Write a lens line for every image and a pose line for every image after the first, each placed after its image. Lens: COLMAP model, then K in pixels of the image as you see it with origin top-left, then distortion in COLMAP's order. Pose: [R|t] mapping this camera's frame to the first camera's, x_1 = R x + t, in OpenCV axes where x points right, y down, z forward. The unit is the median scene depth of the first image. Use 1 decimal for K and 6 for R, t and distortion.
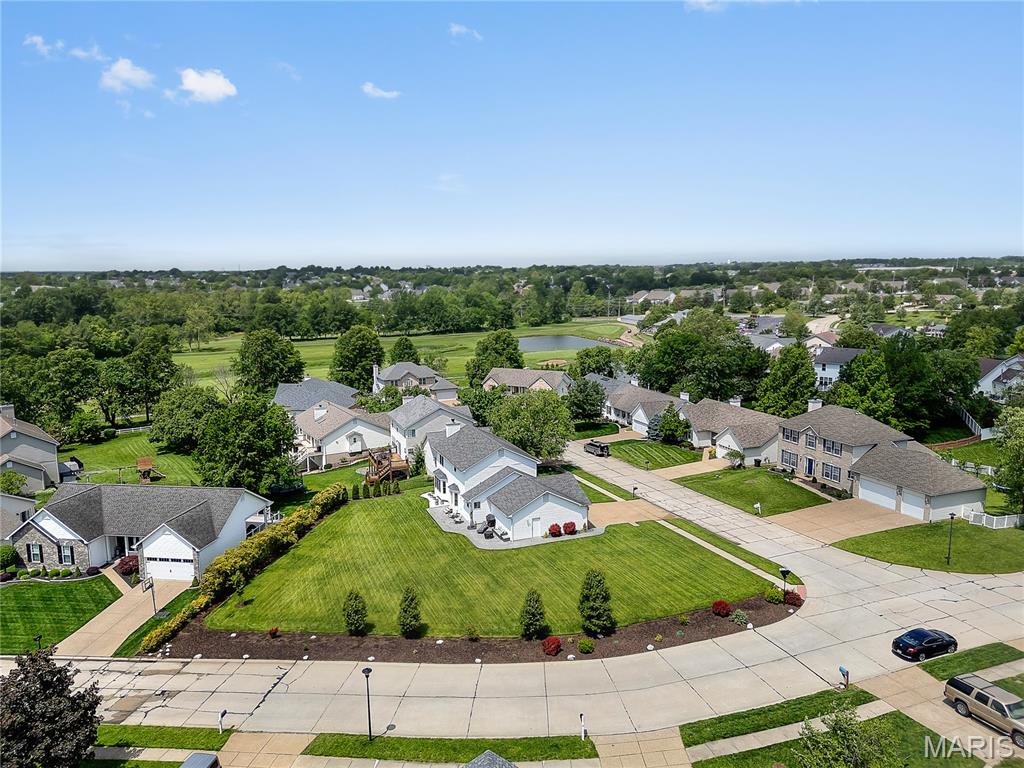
lens RADIAL K [[726.5, 0, 512.0], [0, 726.5, 384.0], [0, 0, 1]] dist [0.092673, -0.104754]
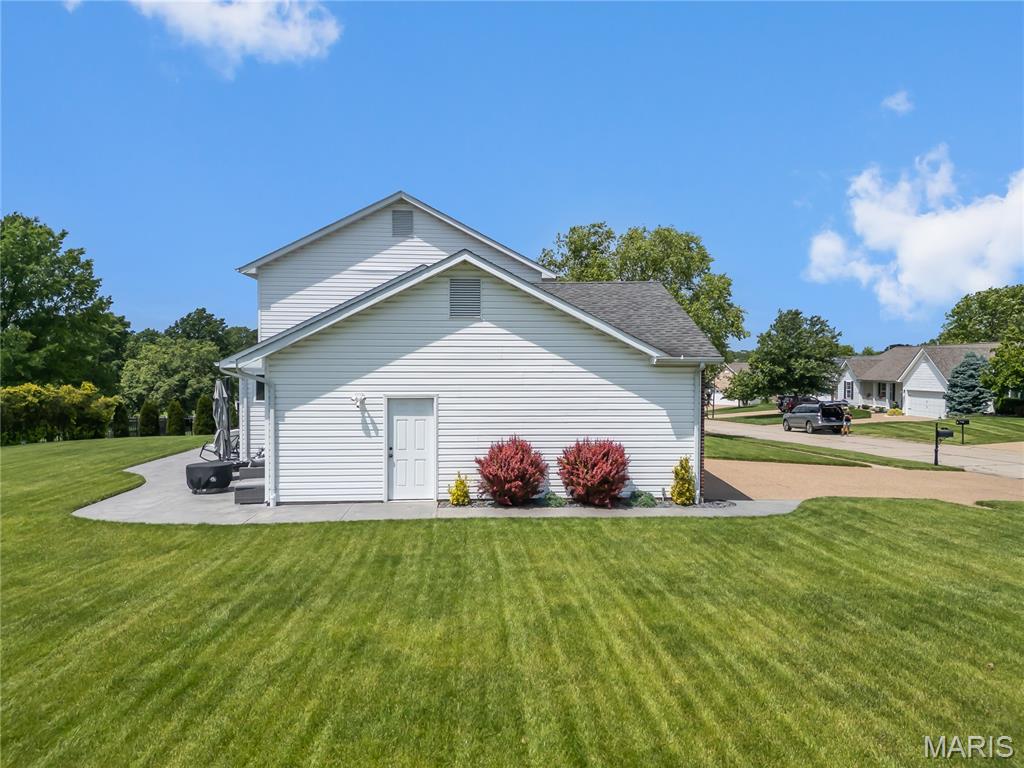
lens RADIAL K [[725.0, 0, 512.0], [0, 725.0, 384.0], [0, 0, 1]] dist [0.080180, -0.081269]
pose [[0.953773, 0.023305, -0.299624, 0.095342], [-0.063752, 0.989988, -0.125935, 0.166379], [0.293689, 0.139215, 0.945709, 0.675267]]
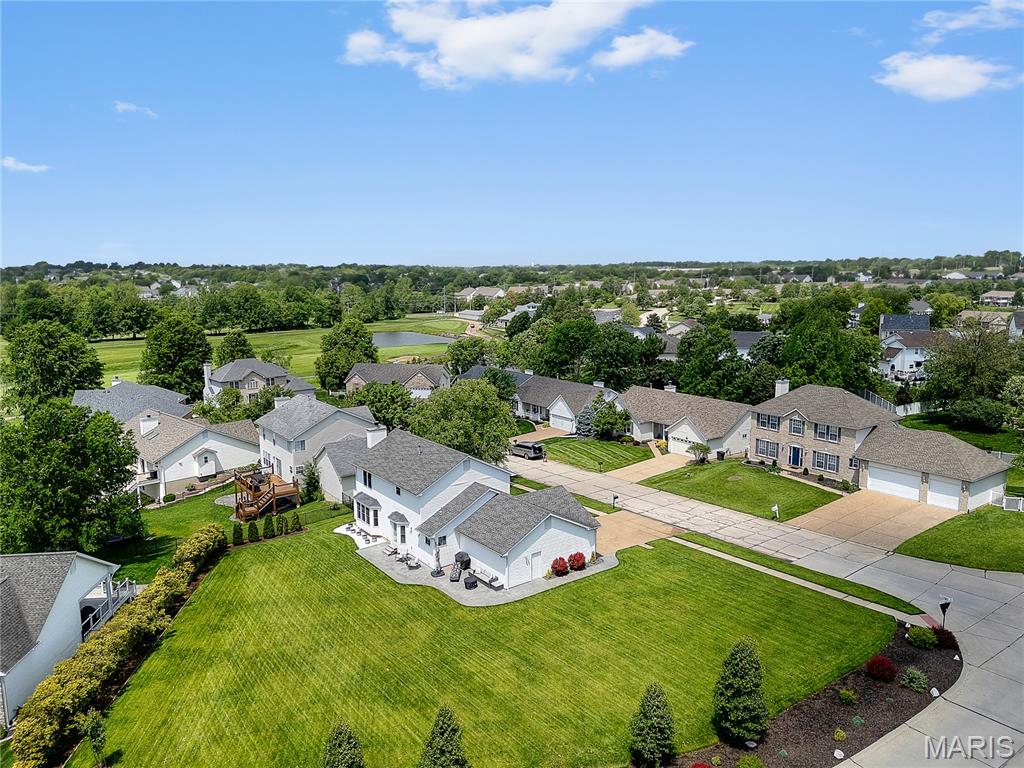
lens RADIAL K [[725.0, 0, 512.0], [0, 725.0, 384.0], [0, 0, 1]] dist [0.080180, -0.081269]
pose [[0.964876, -0.036489, 0.260159, -0.138885], [0.037276, 0.999303, 0.001910, 0.013358], [-0.260047, 0.007855, 0.965564, 0.258000]]
